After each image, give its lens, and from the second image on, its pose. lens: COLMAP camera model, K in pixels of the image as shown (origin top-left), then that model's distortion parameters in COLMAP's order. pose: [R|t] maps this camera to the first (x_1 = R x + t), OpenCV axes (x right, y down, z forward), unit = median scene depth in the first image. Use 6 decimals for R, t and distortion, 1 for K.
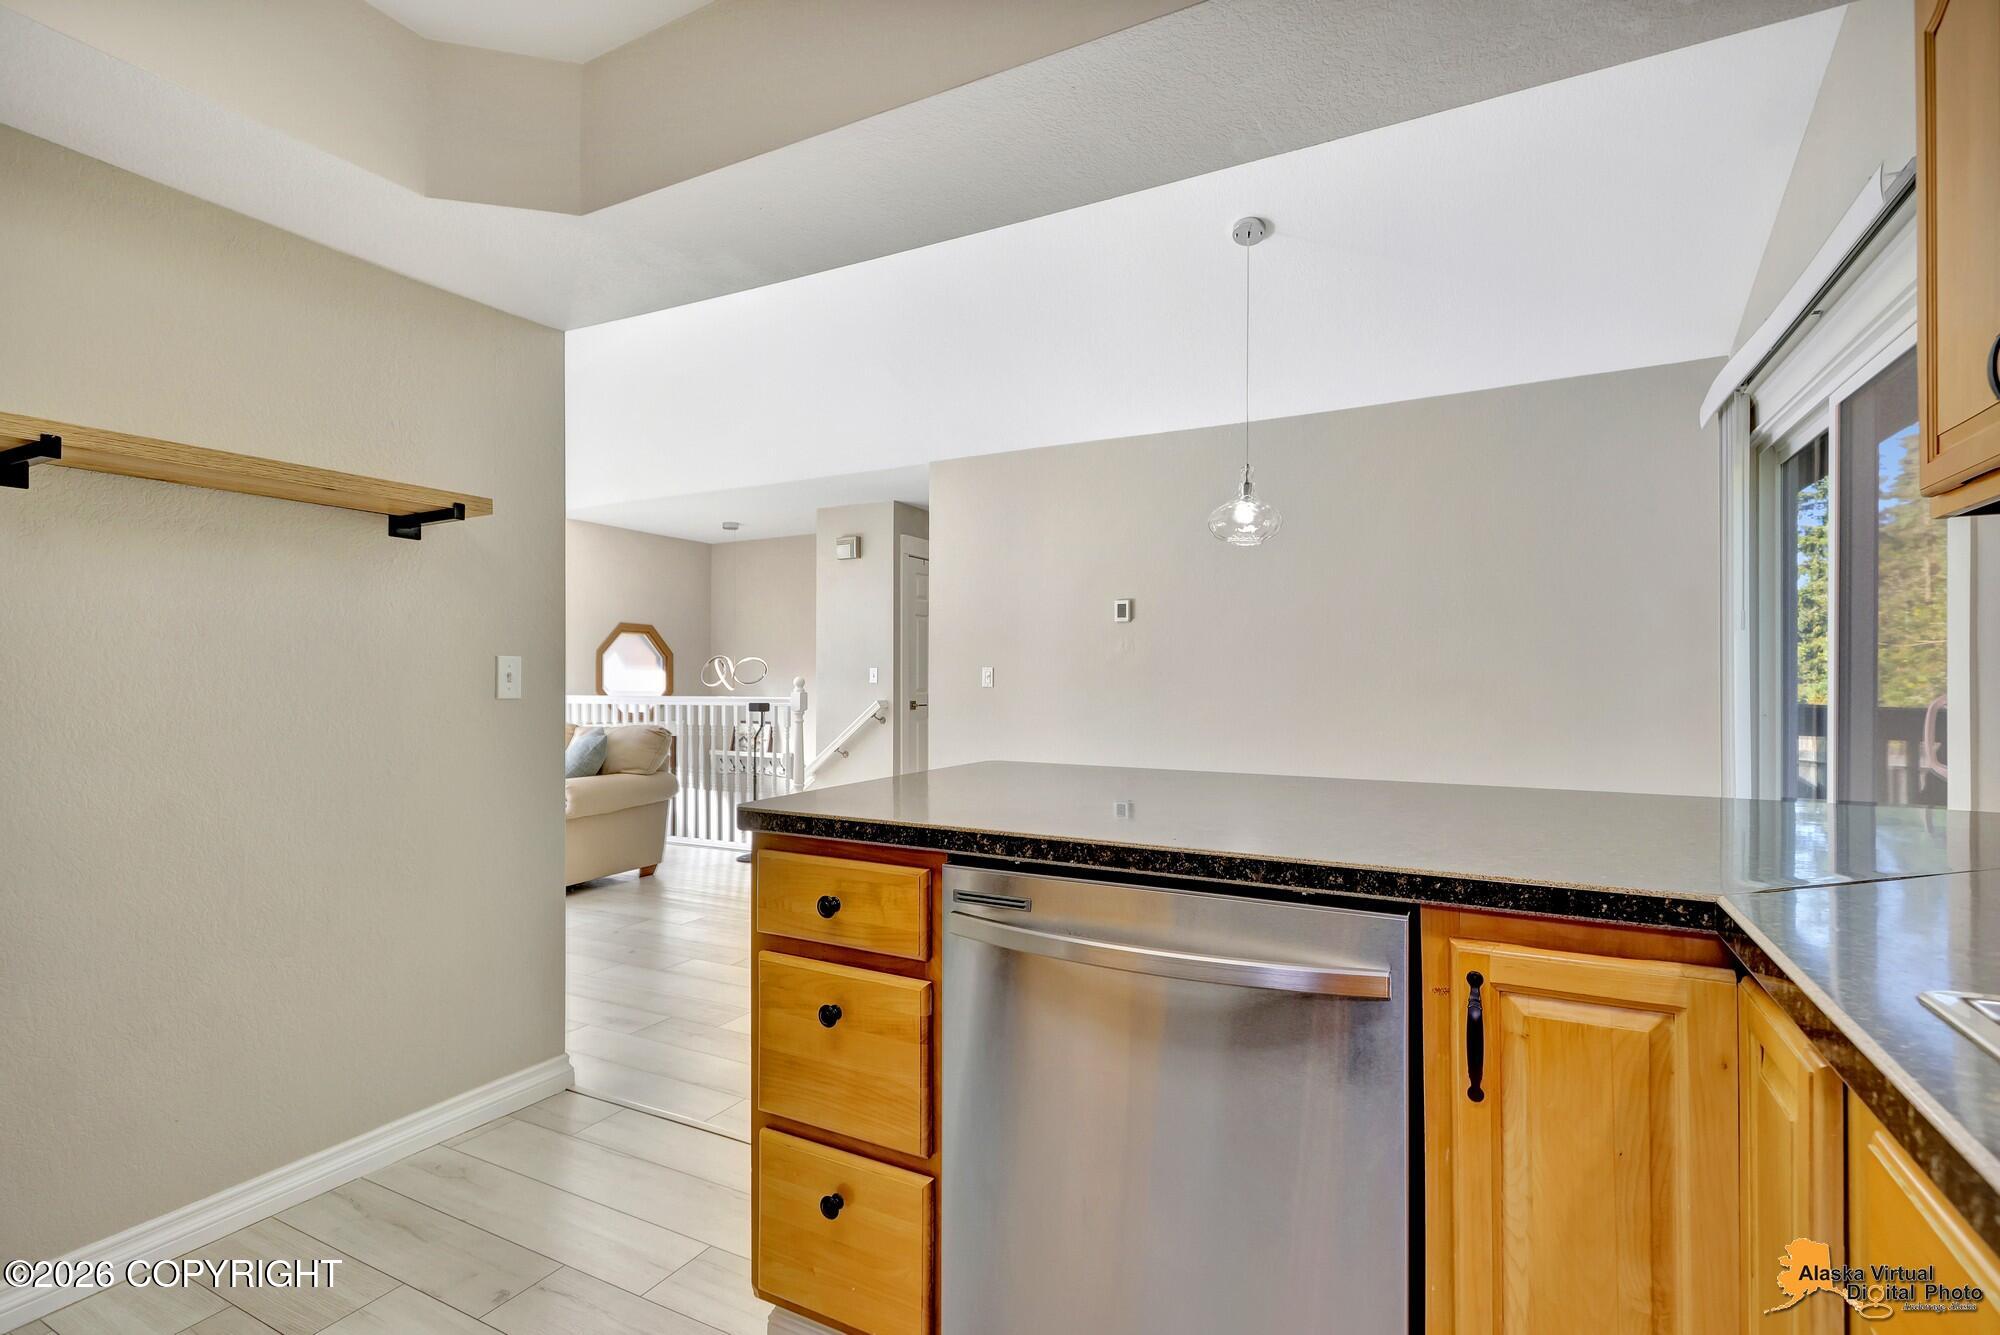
lens RADIAL K [[949.5, 0, 992.6], [0, 949.5, 682.1], [0, 0, 1]] dist [0.010680, -0.000043]
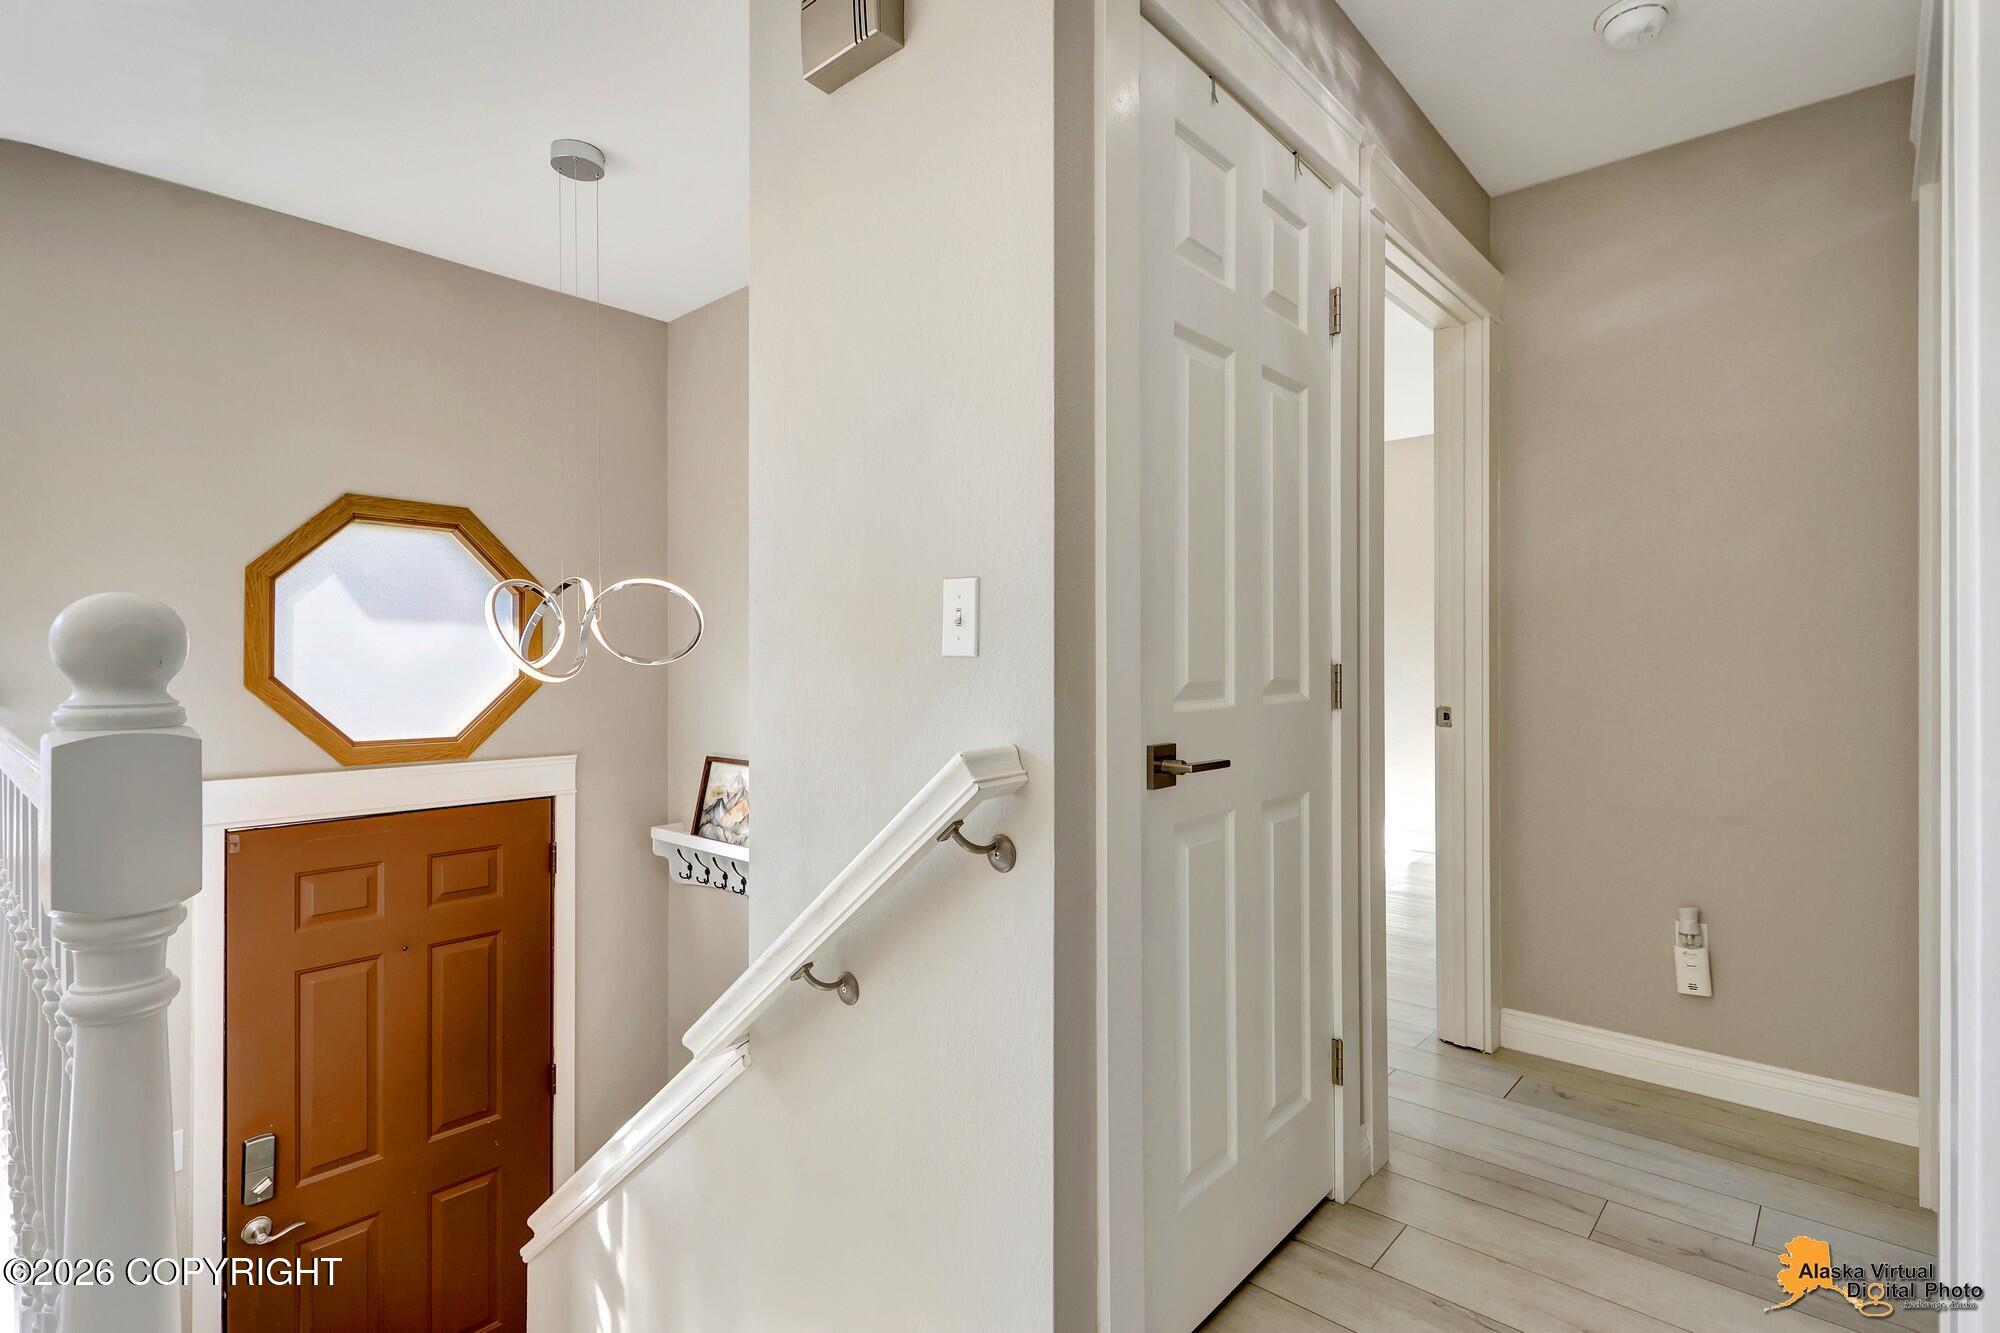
lens RADIAL K [[961.7, 0, 1010.0], [0, 961.7, 660.3], [0, 0, 1]] dist [0.003614, -0.000745]
pose [[0.971713, -0.001258, -0.236163, -0.066900], [0.000402, 0.999993, -0.003673, 0.002463], [0.236166, 0.003474, 0.971707, 0.795935]]
